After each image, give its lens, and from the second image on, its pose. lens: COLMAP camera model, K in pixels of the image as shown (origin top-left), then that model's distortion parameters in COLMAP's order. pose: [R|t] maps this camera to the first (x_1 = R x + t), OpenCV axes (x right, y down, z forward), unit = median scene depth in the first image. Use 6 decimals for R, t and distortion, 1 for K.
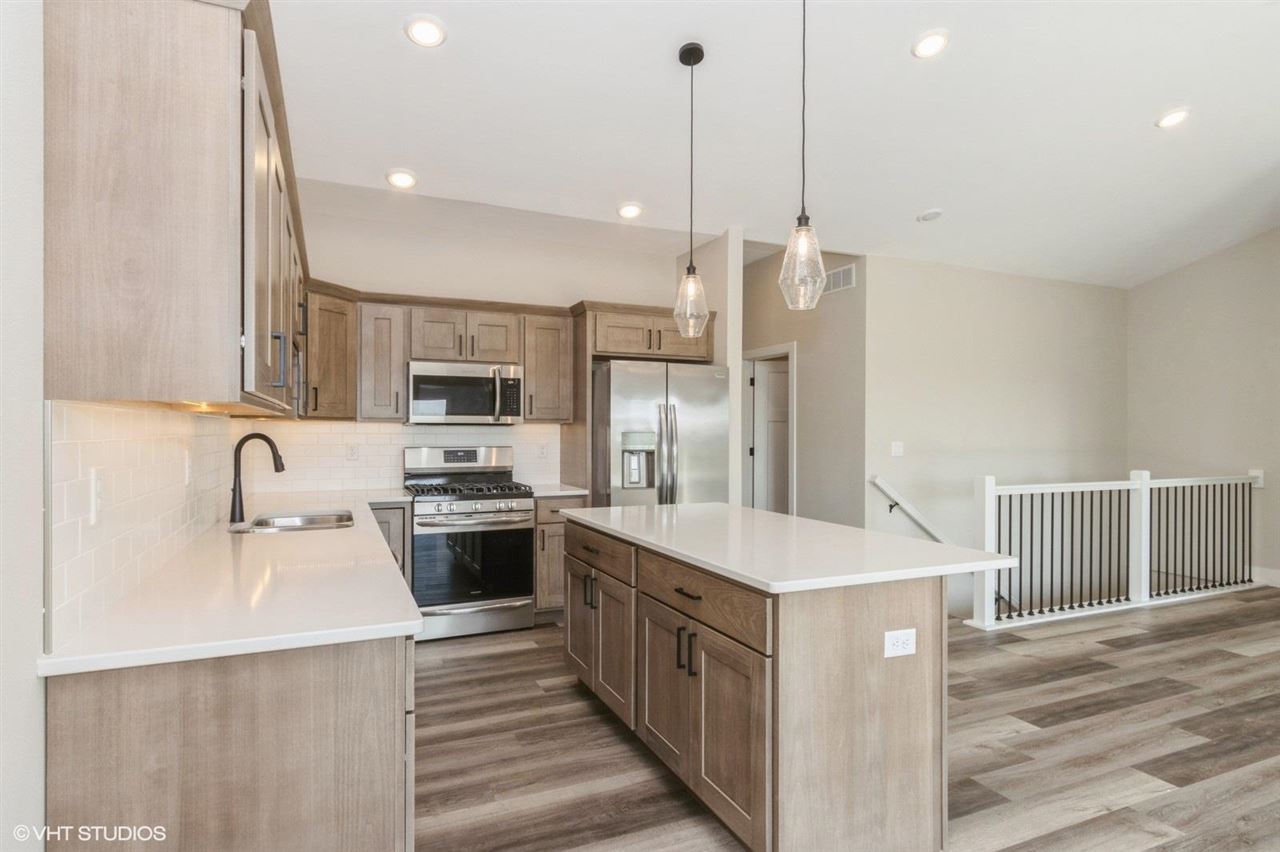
lens RADIAL K [[687.3, 0, 635.0], [0, 687.3, 434.2], [0, 0, 1]] dist [-0.000668, -0.002271]
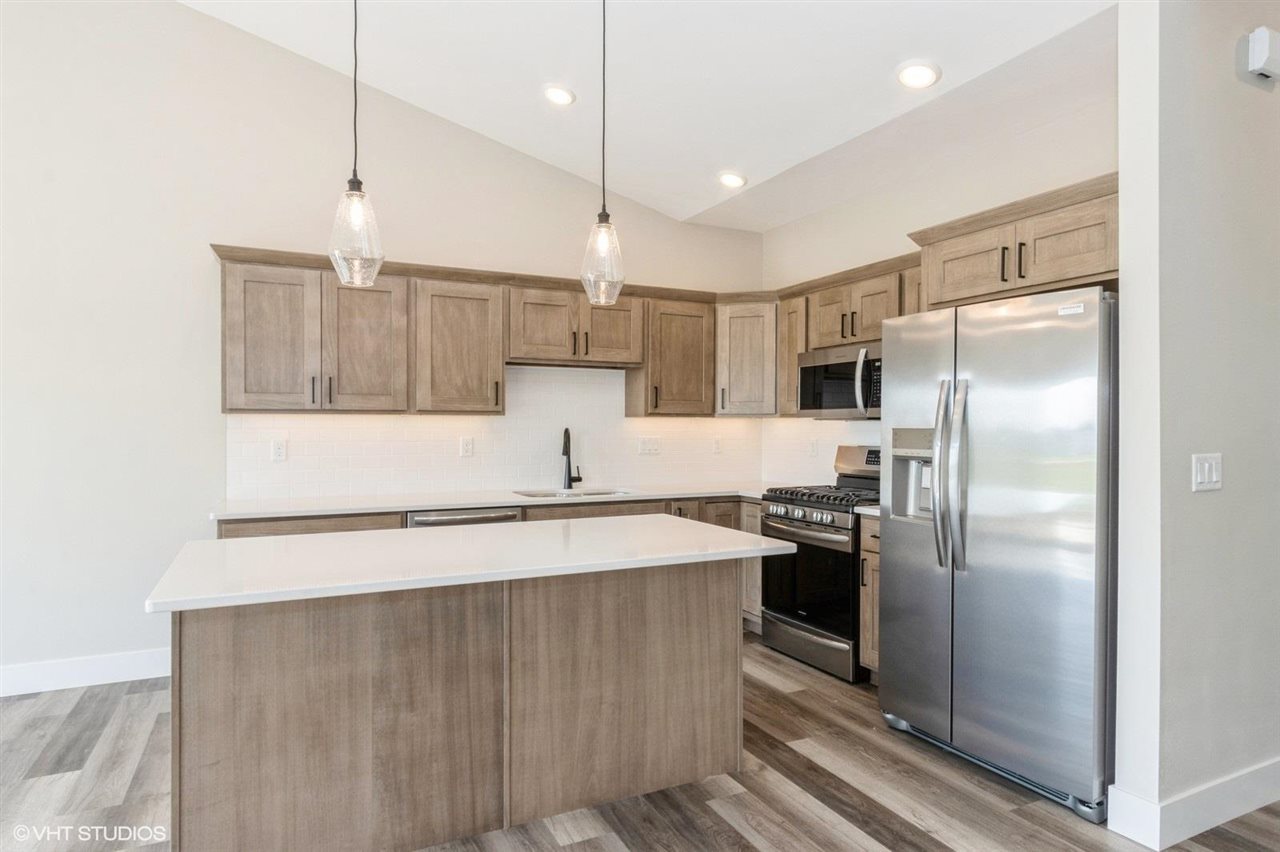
lens RADIAL K [[736.9, 0, 635.2], [0, 736.9, 427.1], [0, 0, 1]] dist [0.000611, -0.000215]
pose [[0.044196, -0.002047, -0.999021, 0.652271], [-0.007638, 0.999968, -0.002387, -0.000344], [0.998994, 0.007736, 0.044179, 0.708769]]
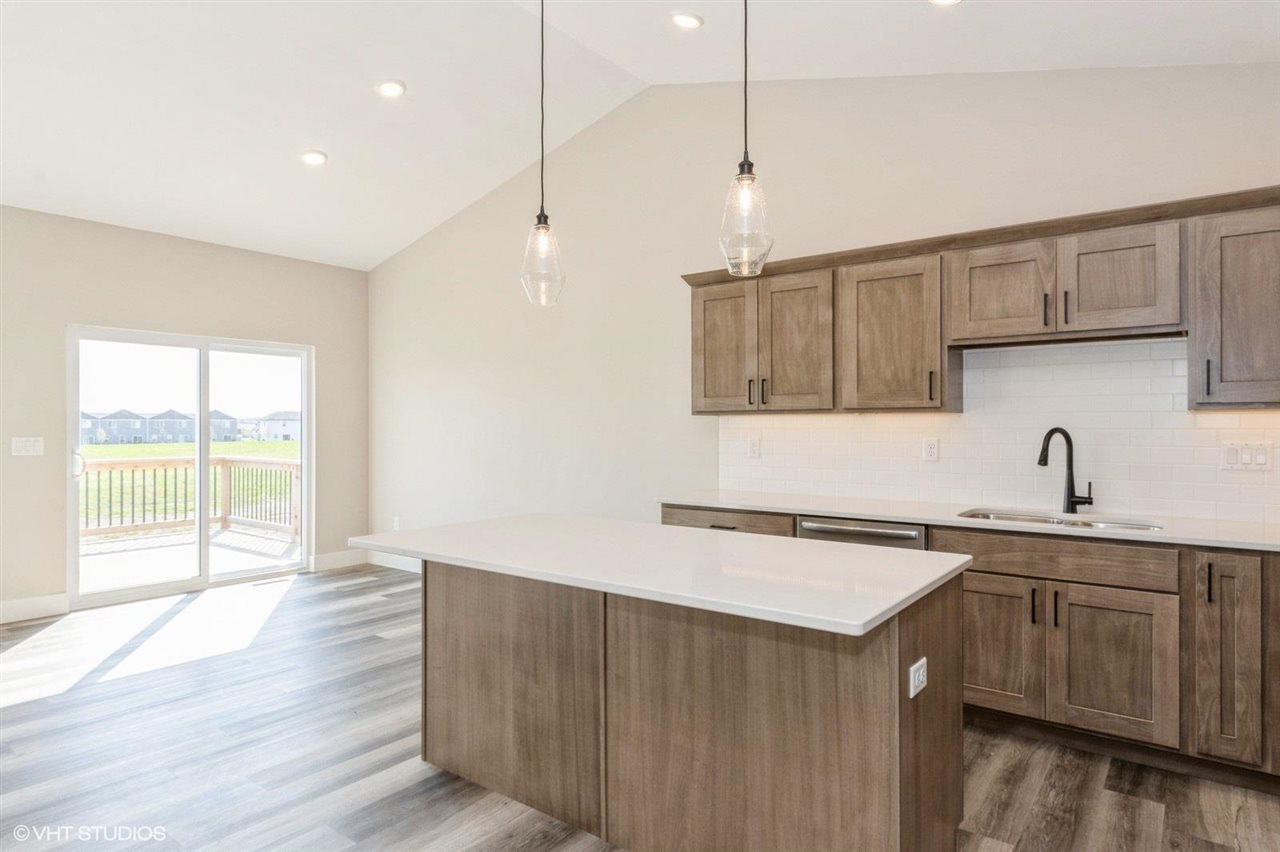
lens RADIAL K [[734.4, 0, 641.4], [0, 734.4, 421.5], [0, 0, 1]] dist [-0.000695, -0.001173]
pose [[-0.877674, -0.005726, -0.479224, 0.345250], [-0.005240, 0.999984, -0.002351, -0.003155], [0.479230, 0.000448, -0.877689, 1.098580]]
